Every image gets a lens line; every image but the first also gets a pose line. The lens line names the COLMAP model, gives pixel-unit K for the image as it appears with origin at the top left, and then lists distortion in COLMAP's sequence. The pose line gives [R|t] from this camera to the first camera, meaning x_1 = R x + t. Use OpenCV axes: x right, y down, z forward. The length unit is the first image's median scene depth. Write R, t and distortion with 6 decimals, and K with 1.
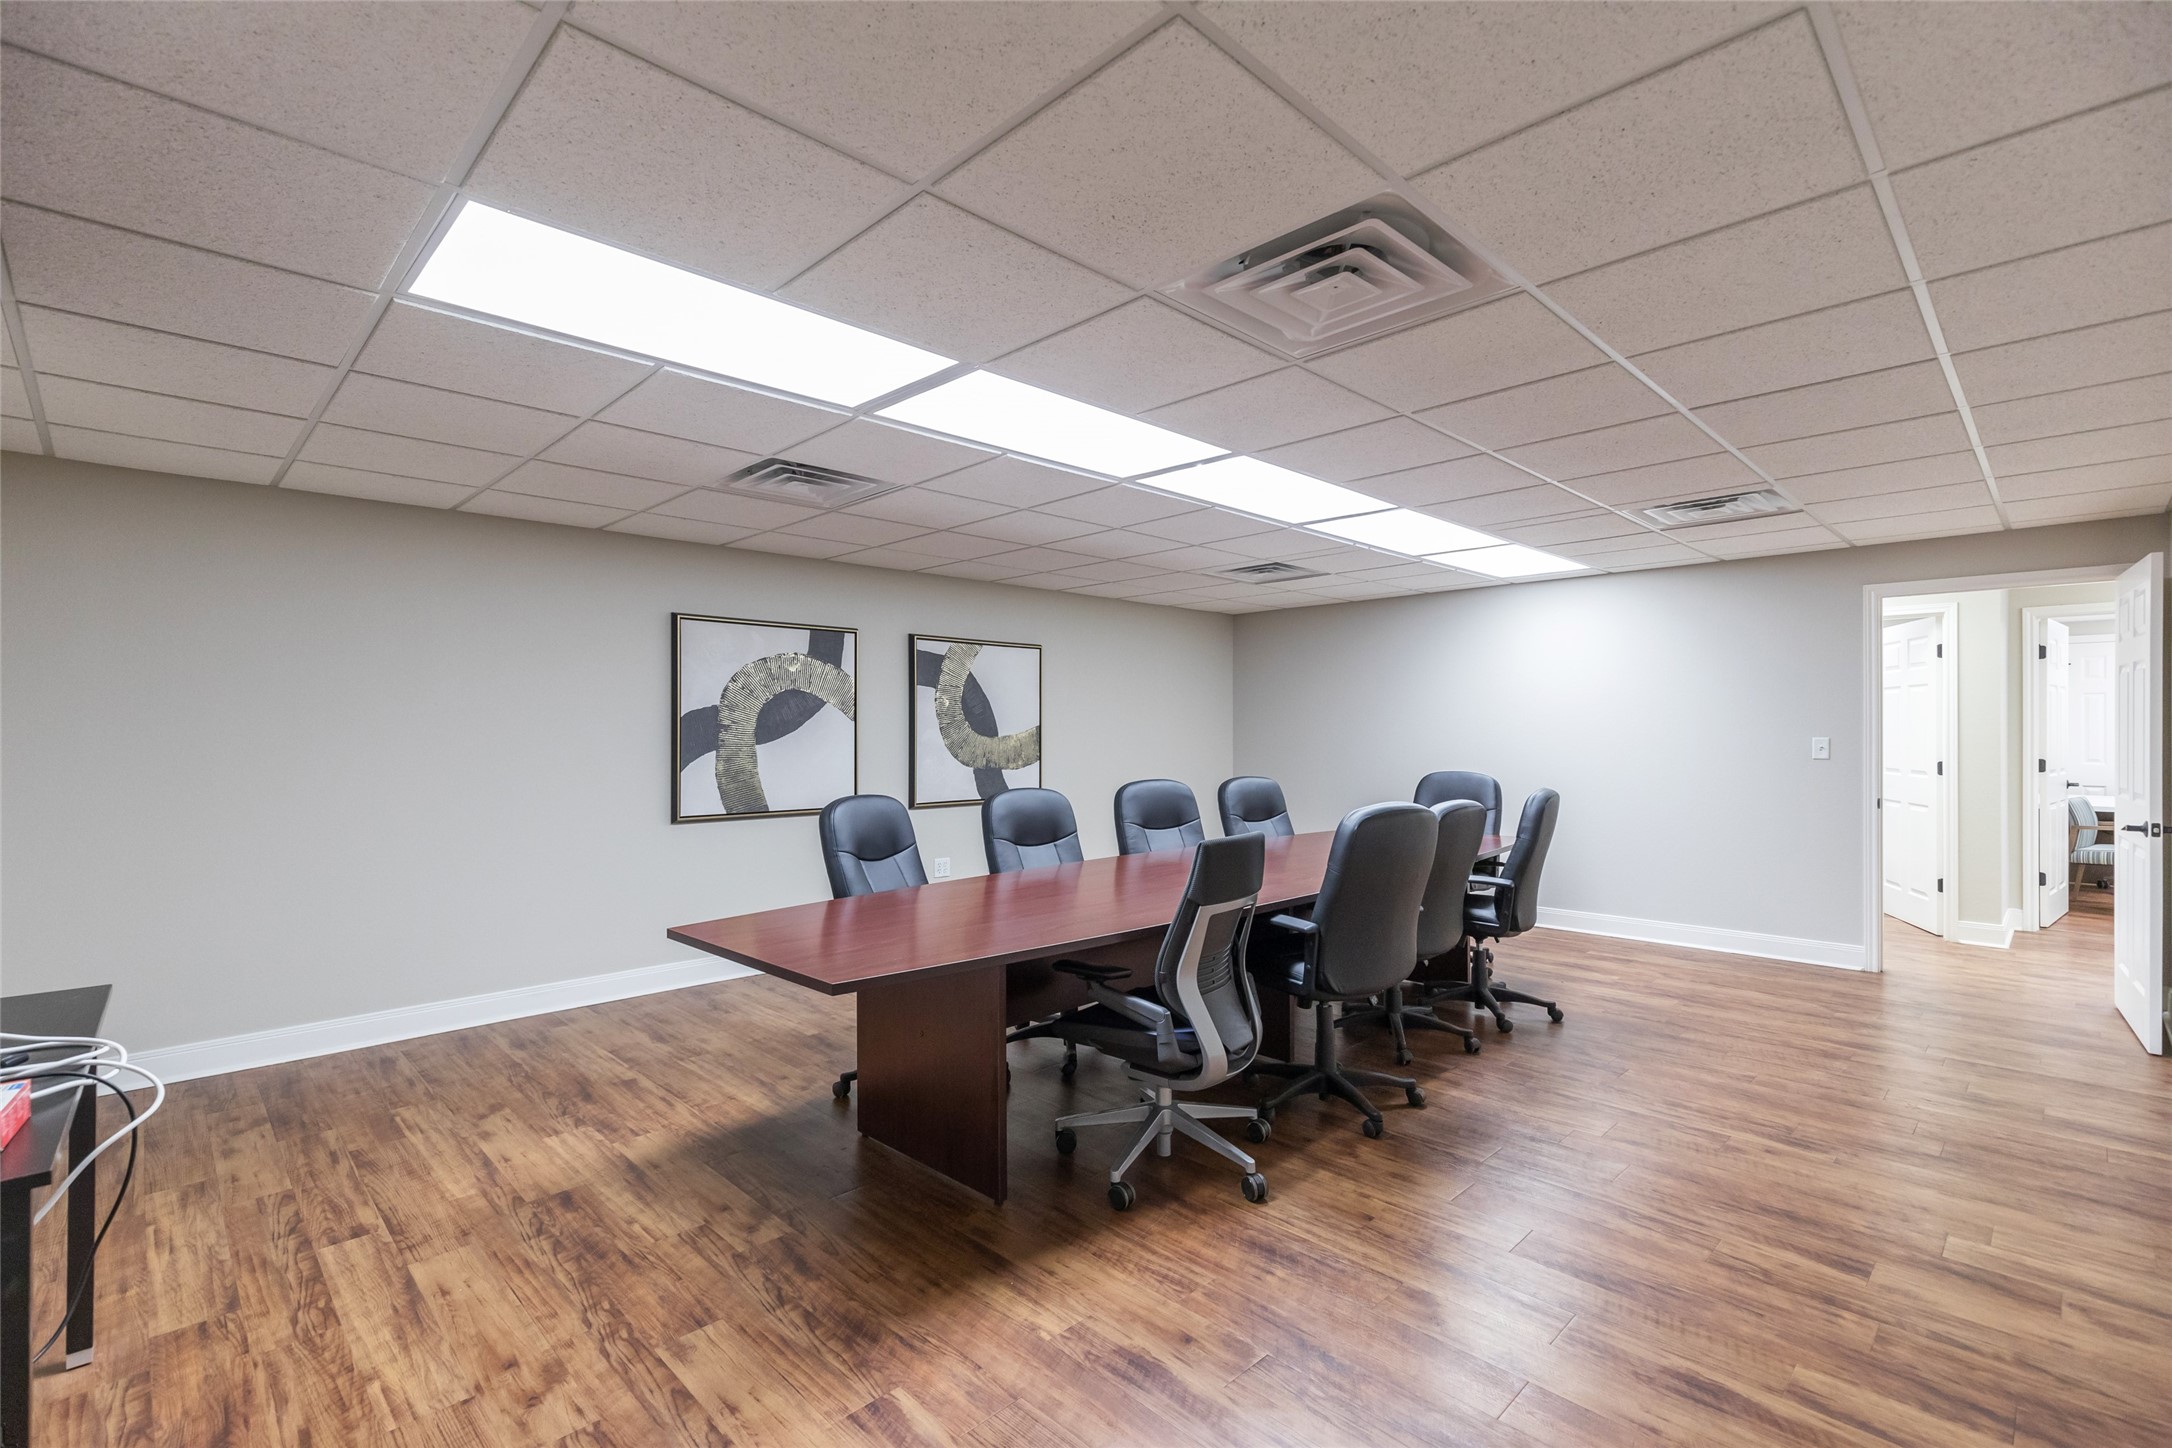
lens RADIAL K [[985.4, 0, 1101.0], [0, 985.4, 734.1], [0, 0, 1]] dist [0.003816, -0.000423]
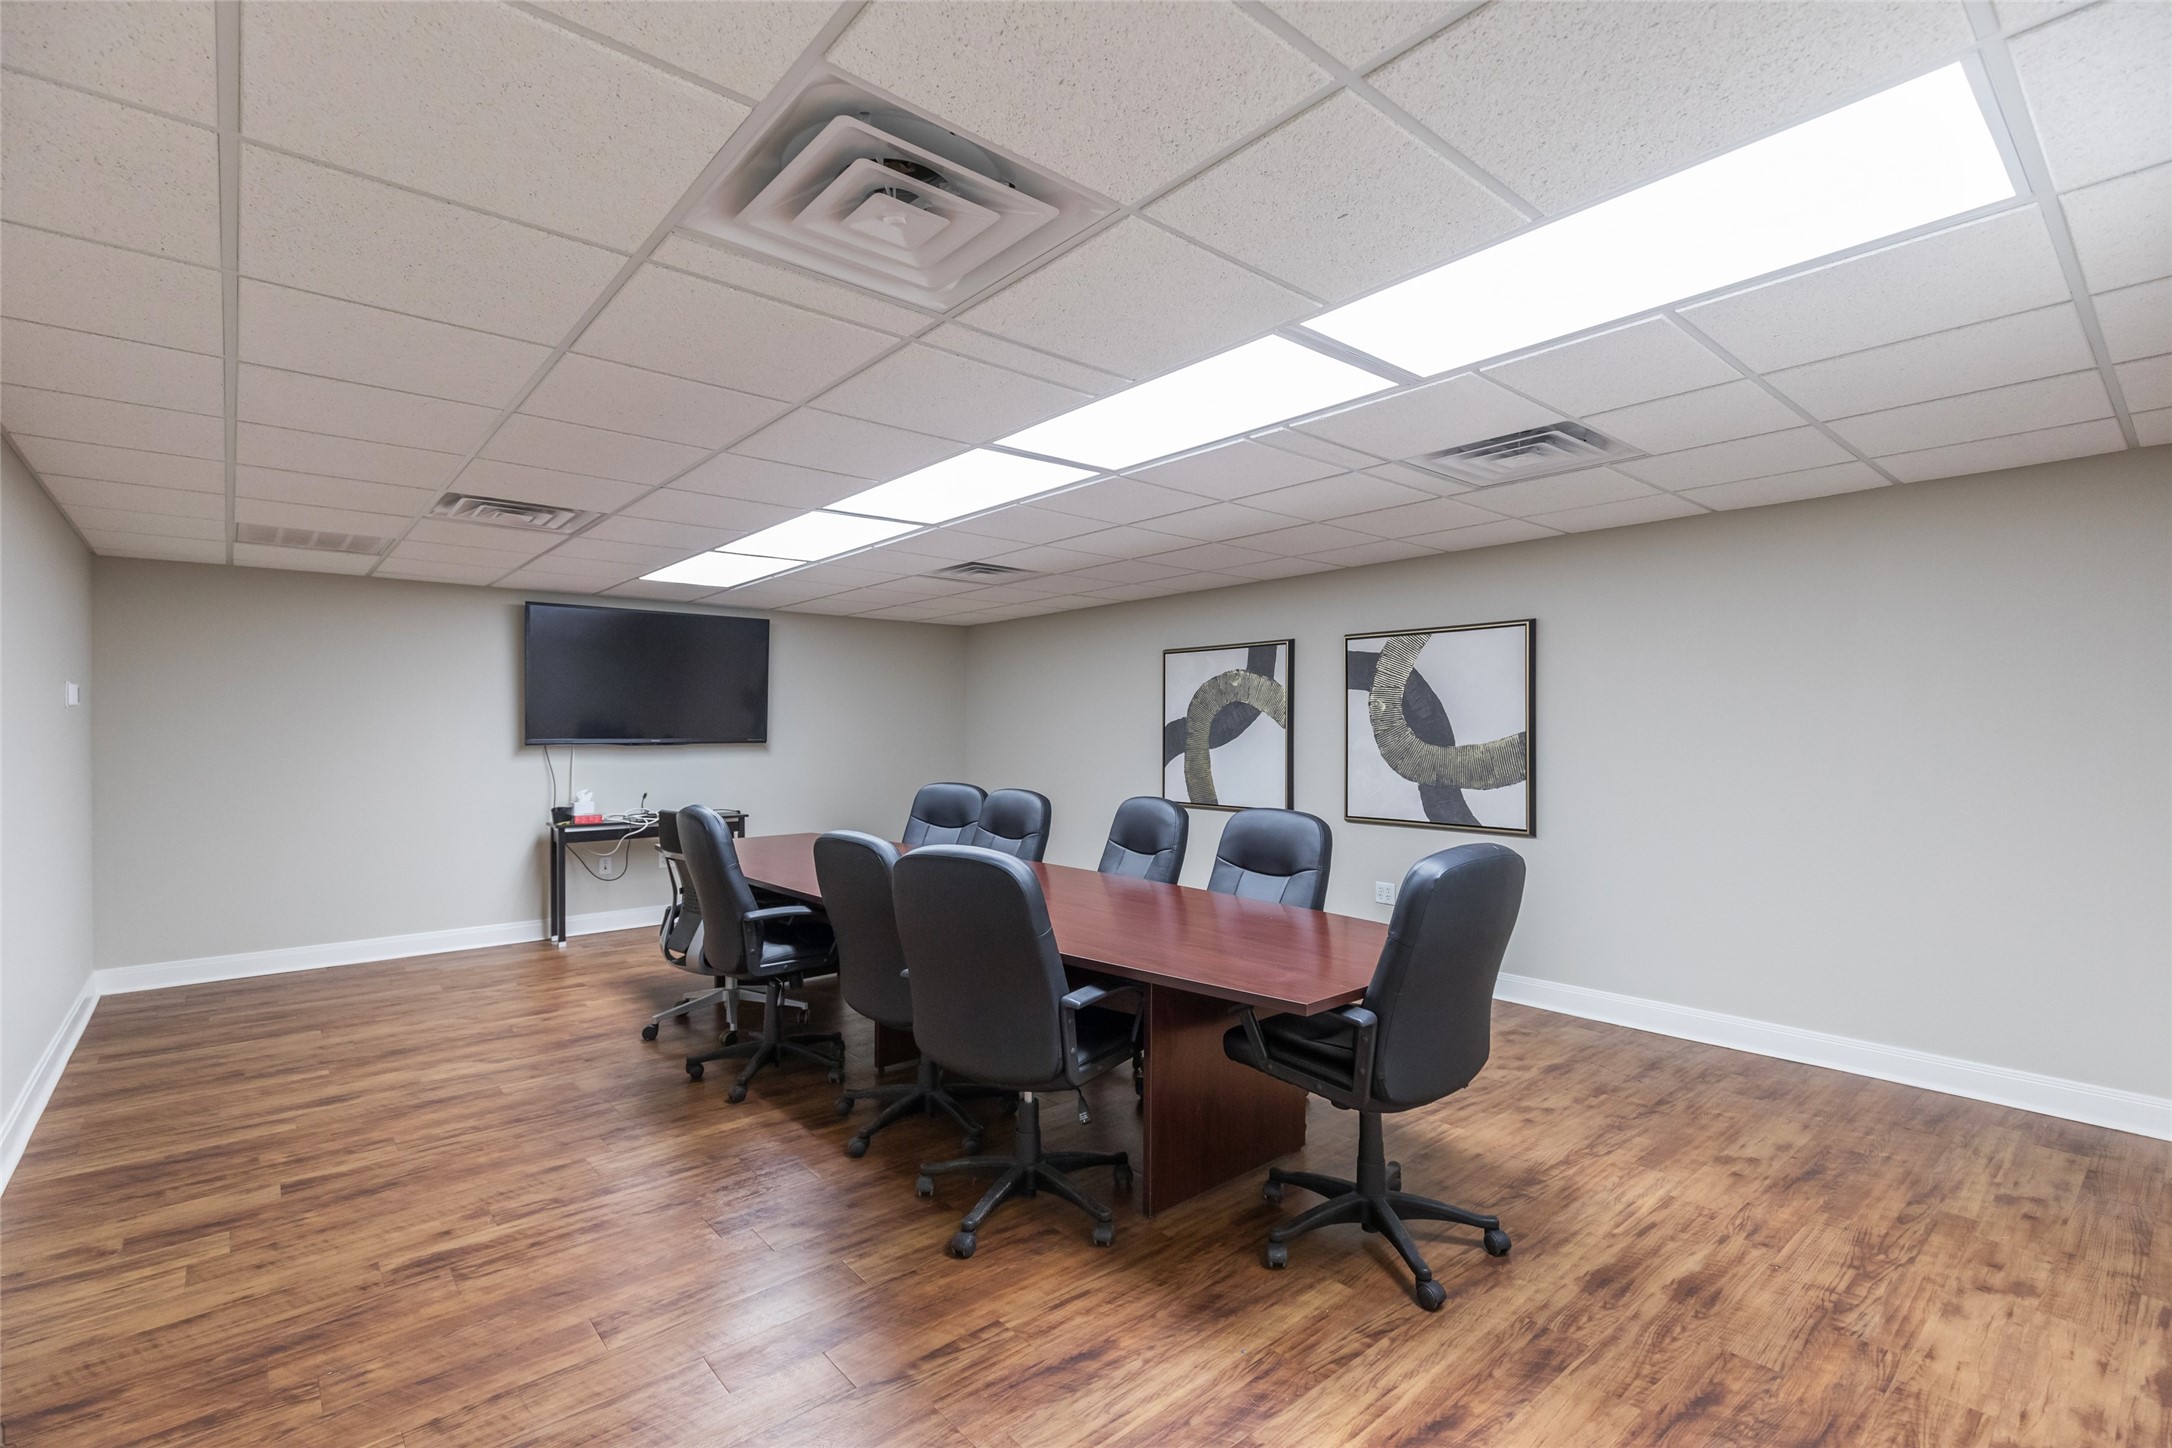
lens RADIAL K [[985.4, 0, 1101.0], [0, 985.4, 734.1], [0, 0, 1]] dist [0.003816, -0.000423]
pose [[-0.068830, 0.004578, -0.997618, 0.829005], [-0.000806, 0.999989, 0.004644, -0.012146], [0.997628, 0.001124, -0.068826, 0.901760]]
